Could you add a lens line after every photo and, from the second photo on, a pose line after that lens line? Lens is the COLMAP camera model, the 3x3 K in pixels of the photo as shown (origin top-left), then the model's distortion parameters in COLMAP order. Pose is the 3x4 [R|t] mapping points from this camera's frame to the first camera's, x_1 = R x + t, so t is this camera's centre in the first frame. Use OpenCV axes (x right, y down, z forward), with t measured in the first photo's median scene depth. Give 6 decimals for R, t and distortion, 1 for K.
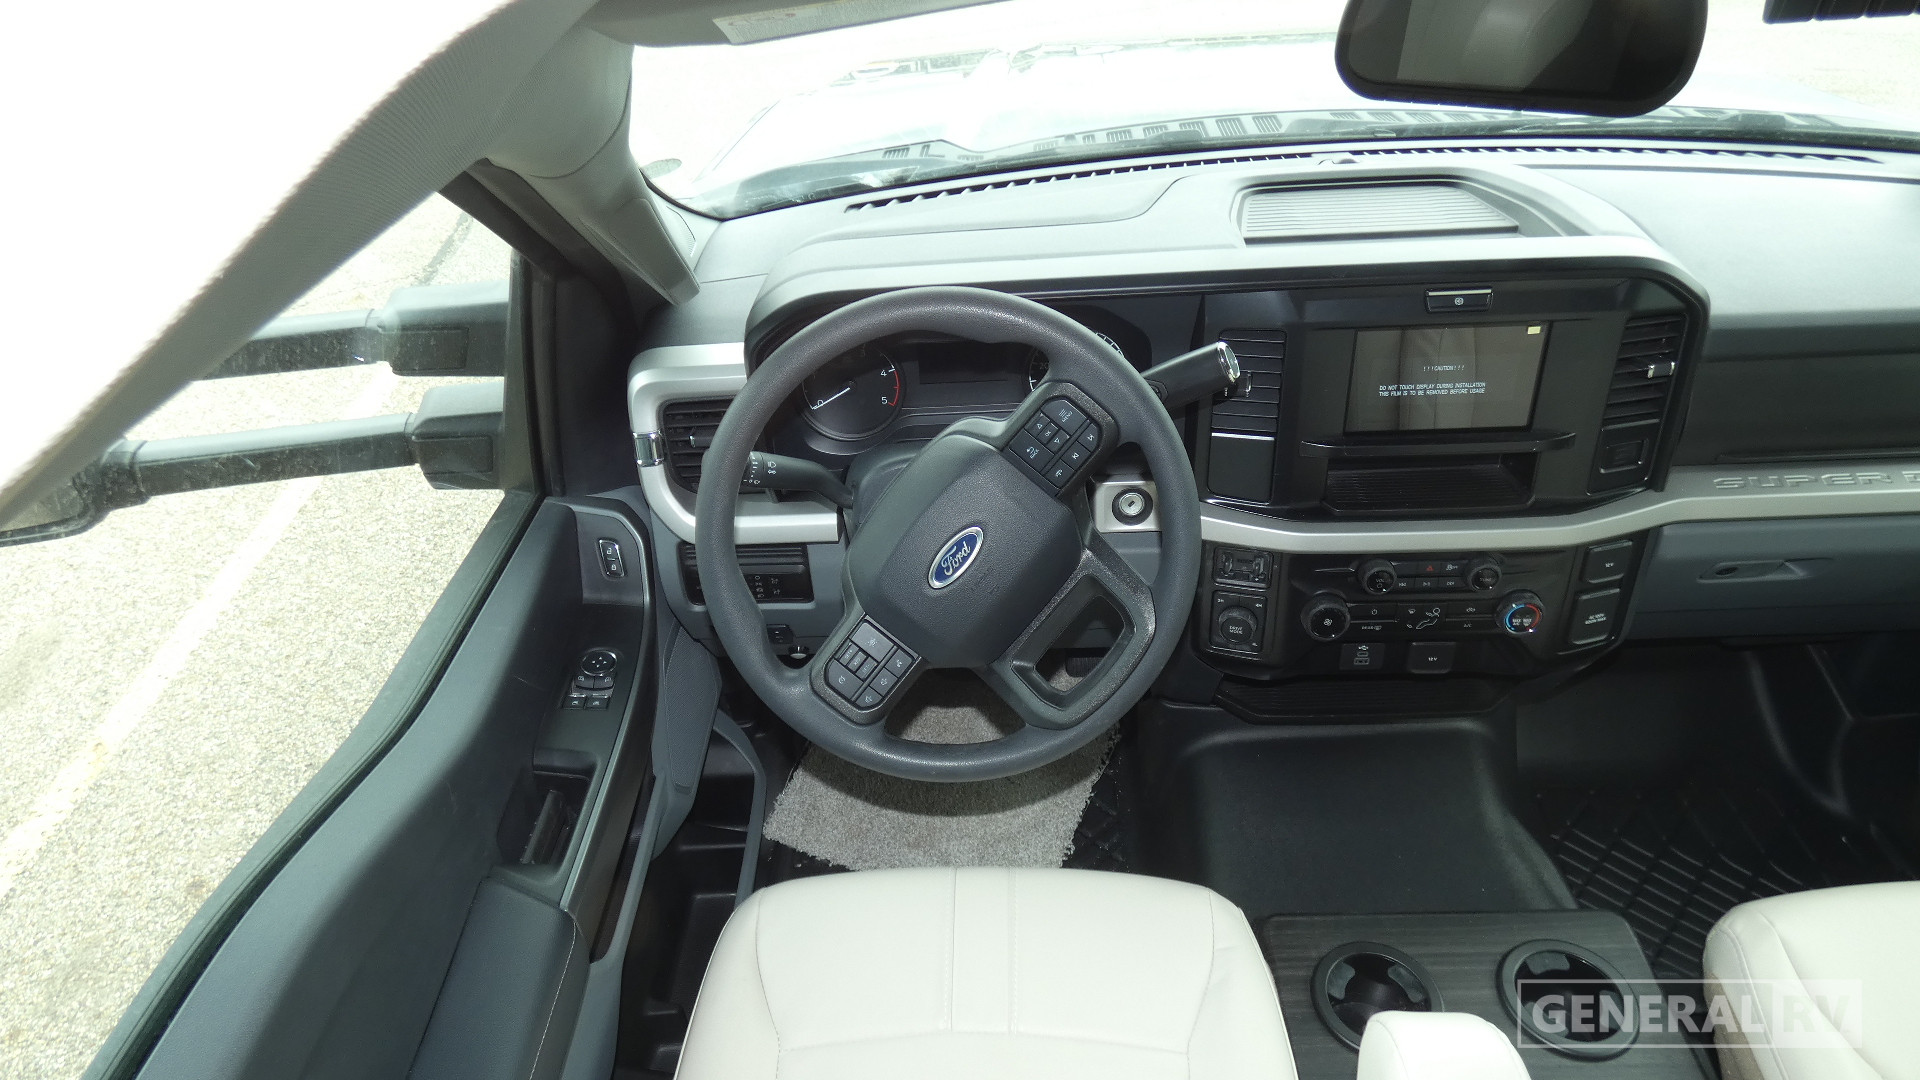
lens RADIAL K [[1154.1, 0, 967.3], [0, 1154.1, 542.3], [0, 0, 1]] dist [0.002244, -0.003837]
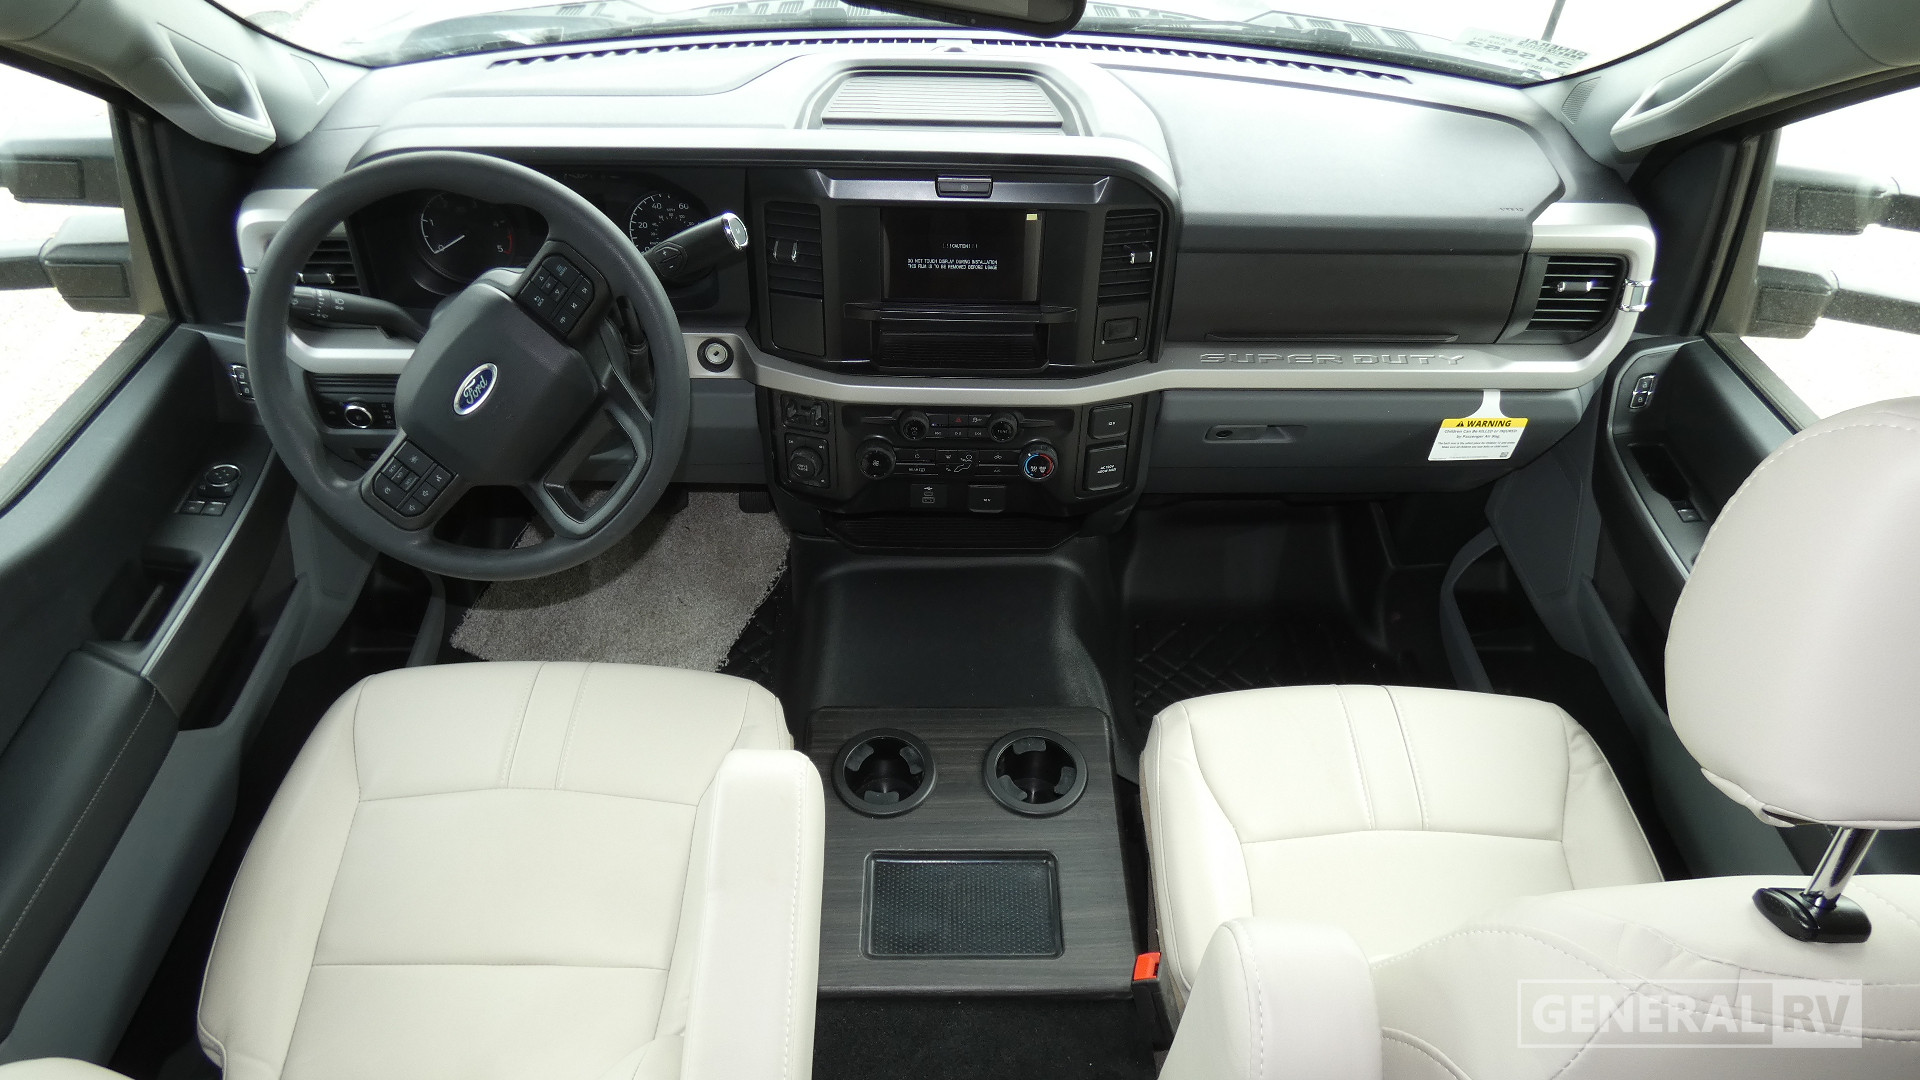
lens RADIAL K [[1154.1, 0, 965.5], [0, 1154.1, 538.2], [0, 0, 1]] dist [0.002244, -0.003837]
pose [[0.996017, 0.031696, 0.083339, 0.309402], [-0.041239, 0.992461, 0.115412, 0.005922], [-0.079053, -0.118389, 0.989815, -0.173144]]
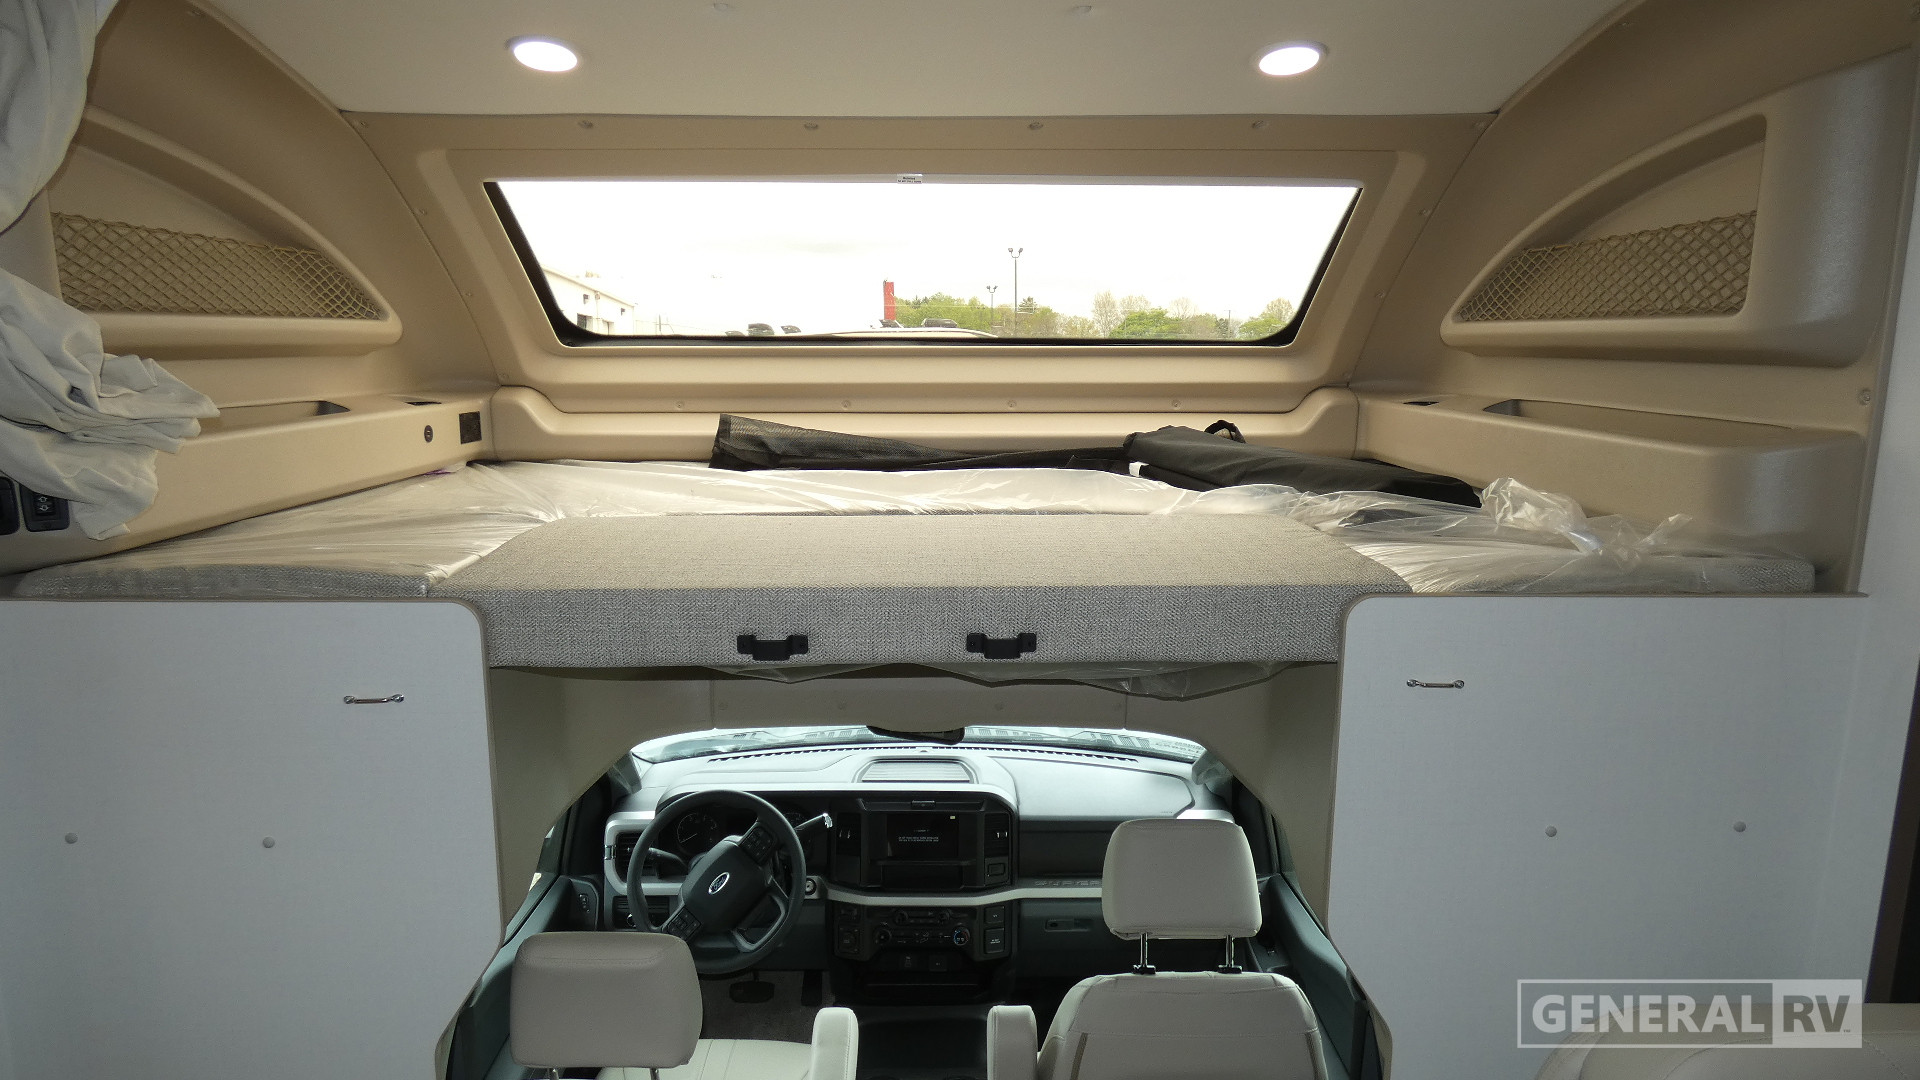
lens RADIAL K [[1154.1, 0, 963.6], [0, 1154.1, 542.8], [0, 0, 1]] dist [0.002244, -0.003837]
pose [[0.997206, 0.055590, 0.049899, 0.317379], [-0.027052, 0.891387, -0.452434, 0.424927], [-0.069630, 0.449820, 0.890401, -1.548821]]
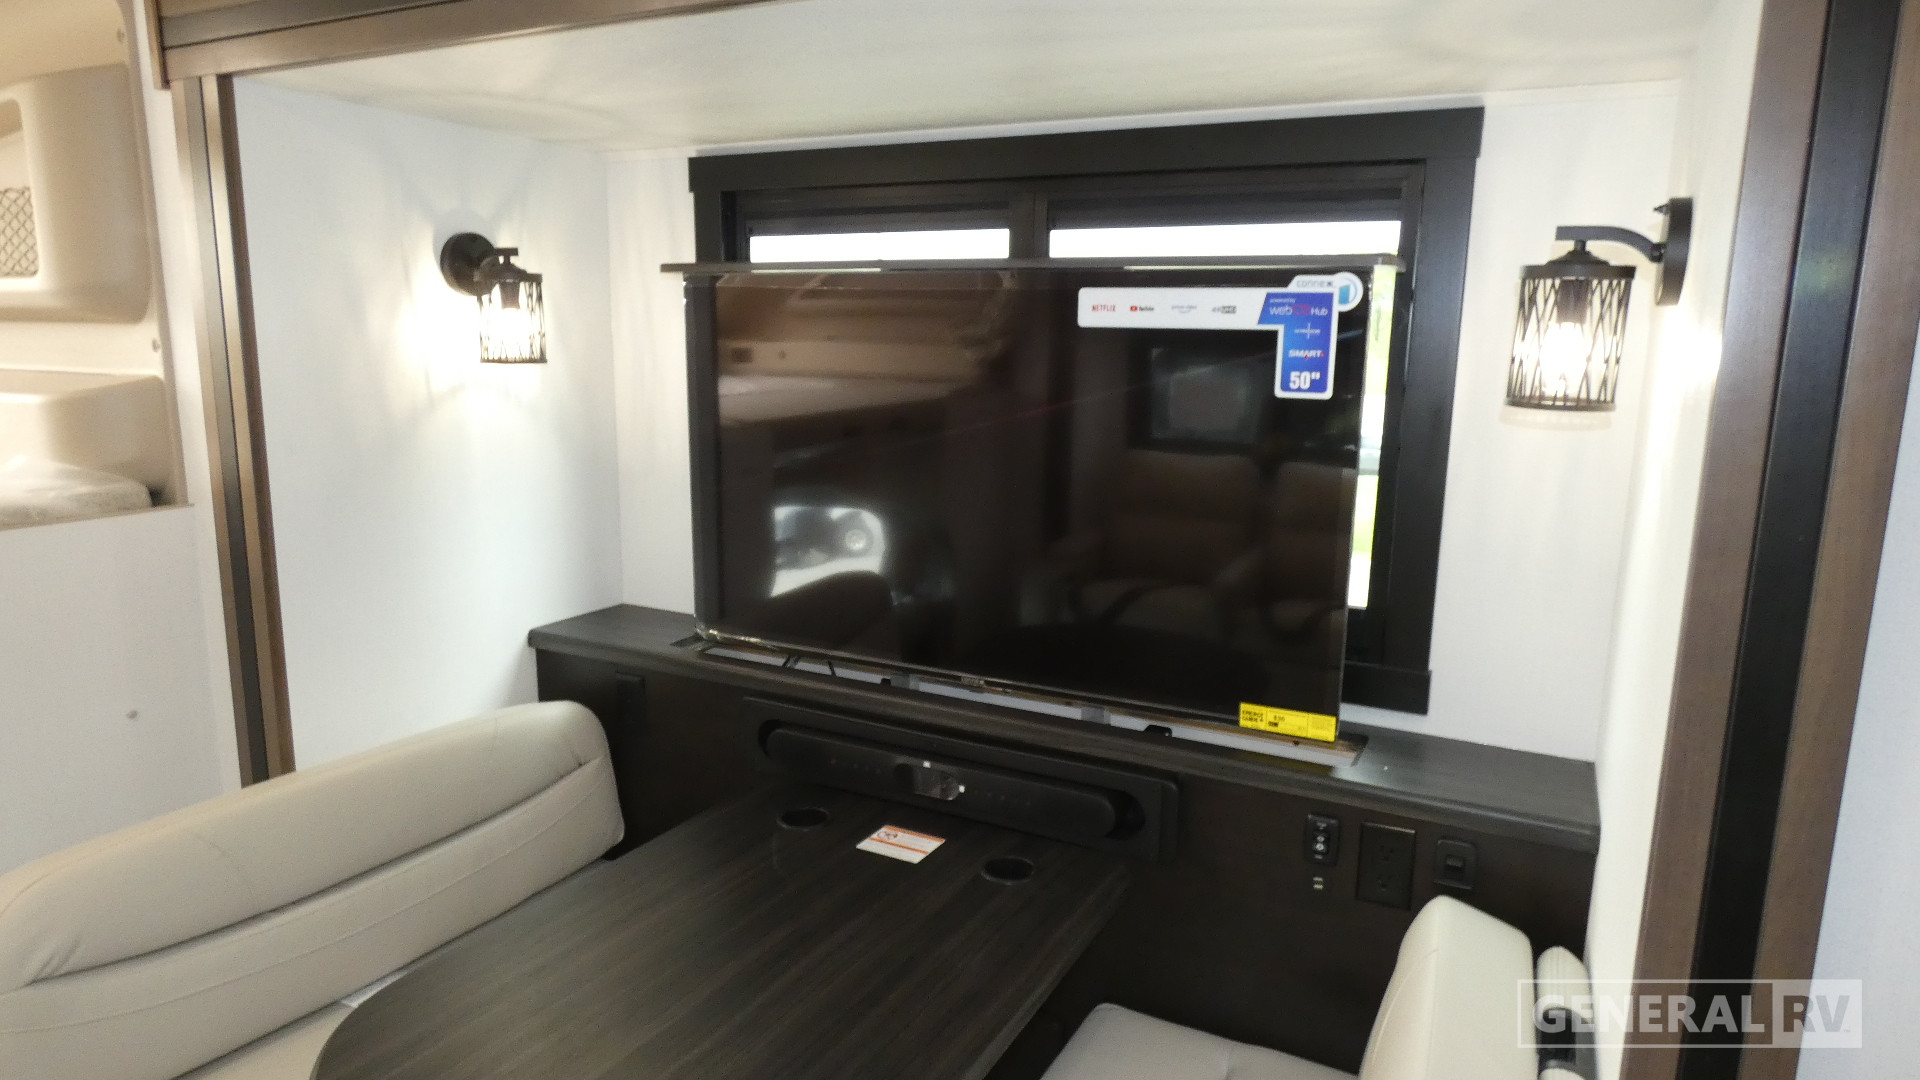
lens RADIAL K [[1154.1, 0, 953.3], [0, 1154.1, 539.6], [0, 0, 1]] dist [0.002244, -0.003837]
pose [[0.452206, -0.099839, 0.886308, 0.428800], [0.505993, 0.847044, -0.162748, 0.715411], [-0.734494, 0.522061, 0.433556, -1.909077]]
